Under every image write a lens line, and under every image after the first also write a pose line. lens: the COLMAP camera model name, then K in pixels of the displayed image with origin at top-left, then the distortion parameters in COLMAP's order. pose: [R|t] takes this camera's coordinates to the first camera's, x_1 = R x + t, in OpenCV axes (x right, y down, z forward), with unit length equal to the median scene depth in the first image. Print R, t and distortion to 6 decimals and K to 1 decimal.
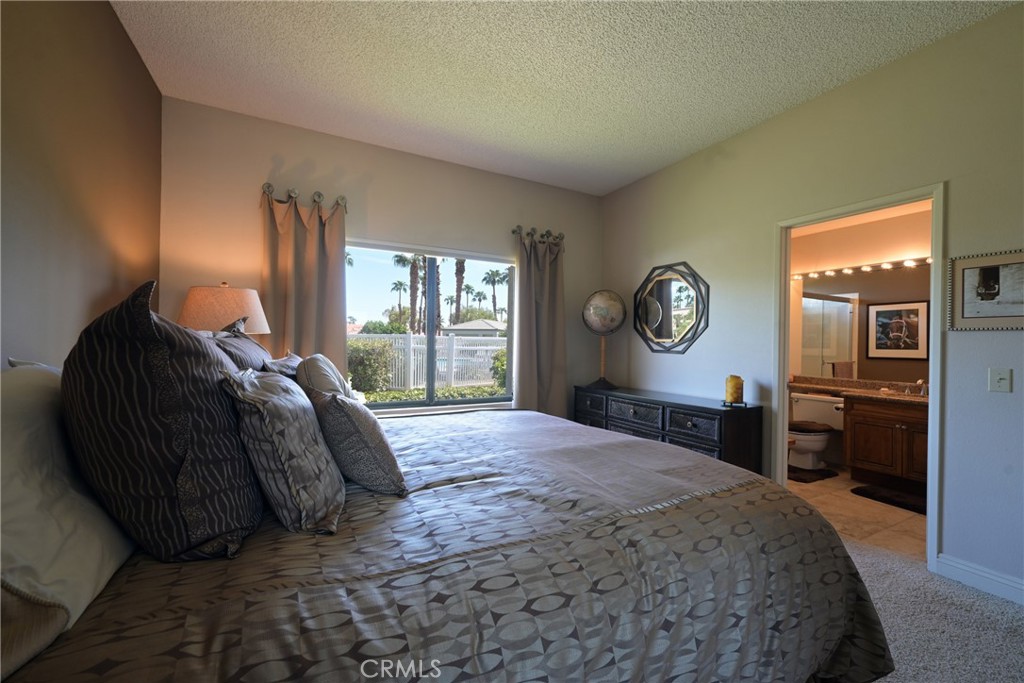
lens RADIAL K [[401.8, 0, 505.6], [0, 401.8, 341.3], [0, 0, 1]] dist [-0.002238, 0.001021]
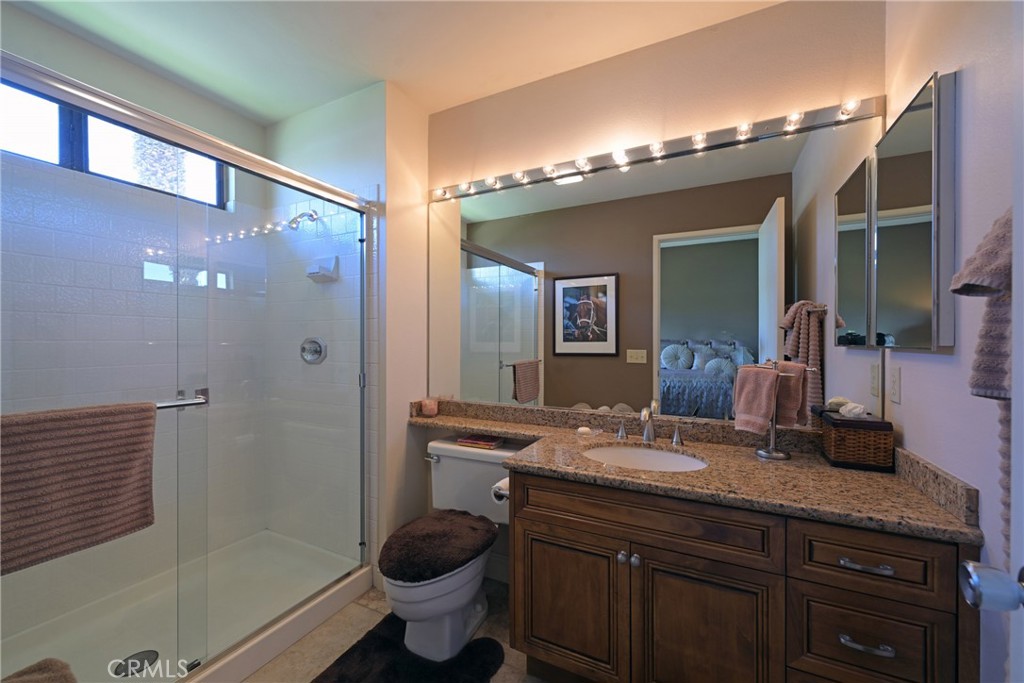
lens RADIAL K [[401.8, 0, 516.3], [0, 401.8, 342.3], [0, 0, 1]] dist [-0.002238, 0.001021]
pose [[0.801500, -0.016476, 0.597768, 0.441749], [0.011186, 0.999859, 0.012560, 0.010834], [-0.597890, -0.003380, 0.801571, 0.491200]]
